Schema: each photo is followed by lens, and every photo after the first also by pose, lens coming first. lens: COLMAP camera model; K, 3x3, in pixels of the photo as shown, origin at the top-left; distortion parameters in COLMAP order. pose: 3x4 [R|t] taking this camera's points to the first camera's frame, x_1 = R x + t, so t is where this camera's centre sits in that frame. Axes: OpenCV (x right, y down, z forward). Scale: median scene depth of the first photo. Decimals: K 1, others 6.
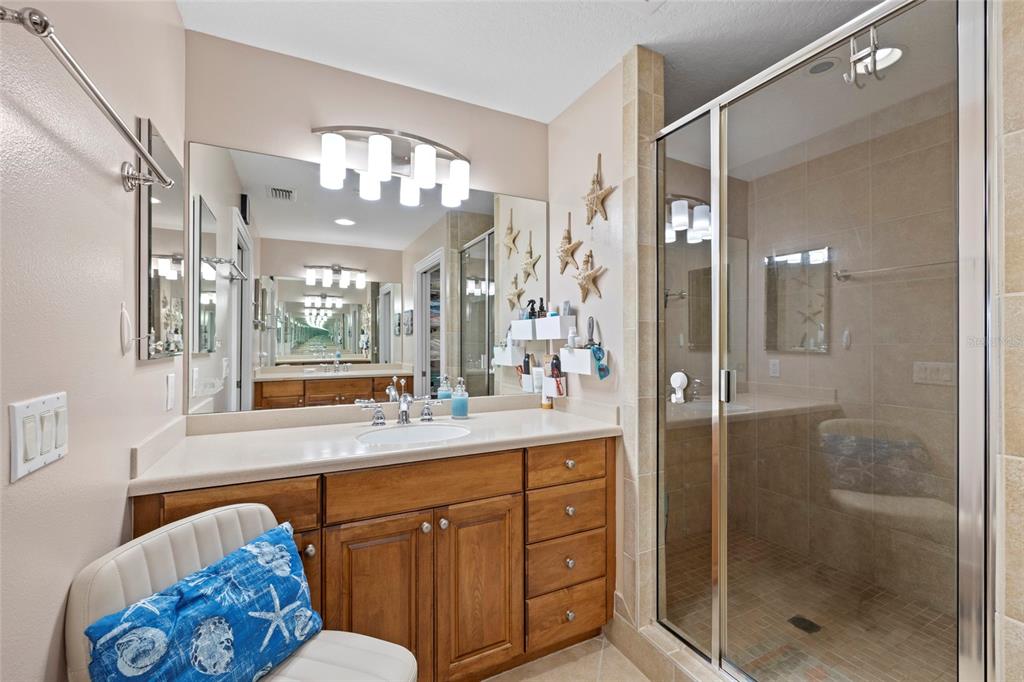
lens RADIAL K [[423.3, 0, 508.3], [0, 423.3, 343.0], [0, 0, 1]] dist [-0.001744, 0.000003]
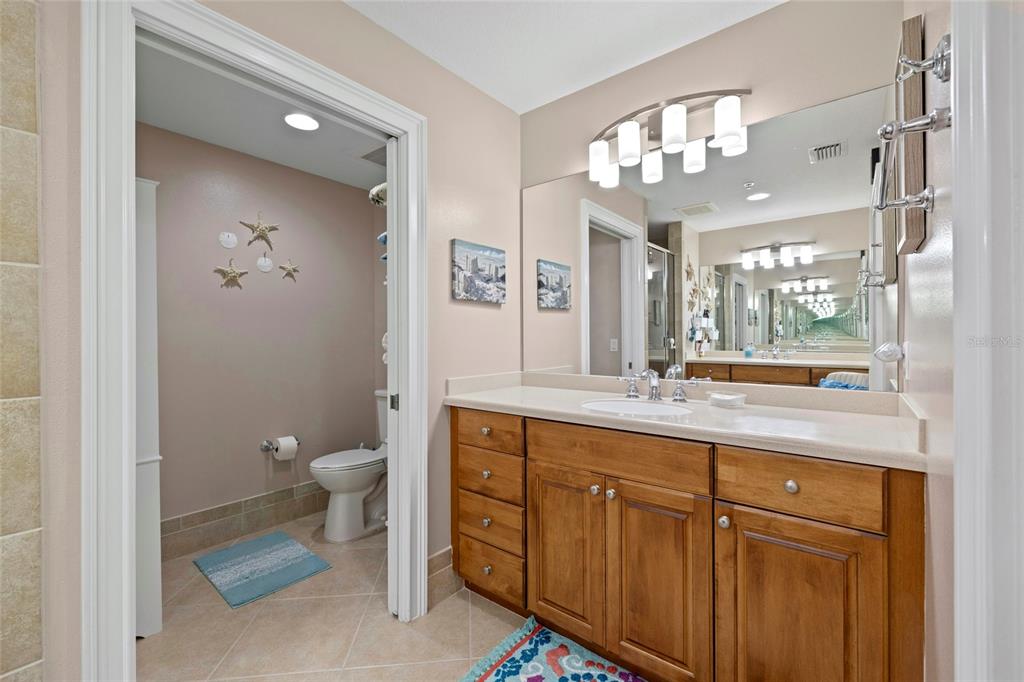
lens RADIAL K [[423.3, 0, 507.3], [0, 423.3, 341.3], [0, 0, 1]] dist [-0.001744, 0.000003]
pose [[0.393926, -0.000586, -0.919142, 0.511862], [0.010429, 0.999938, 0.003832, 0.042576], [0.919083, -0.011095, 0.393907, 0.283071]]
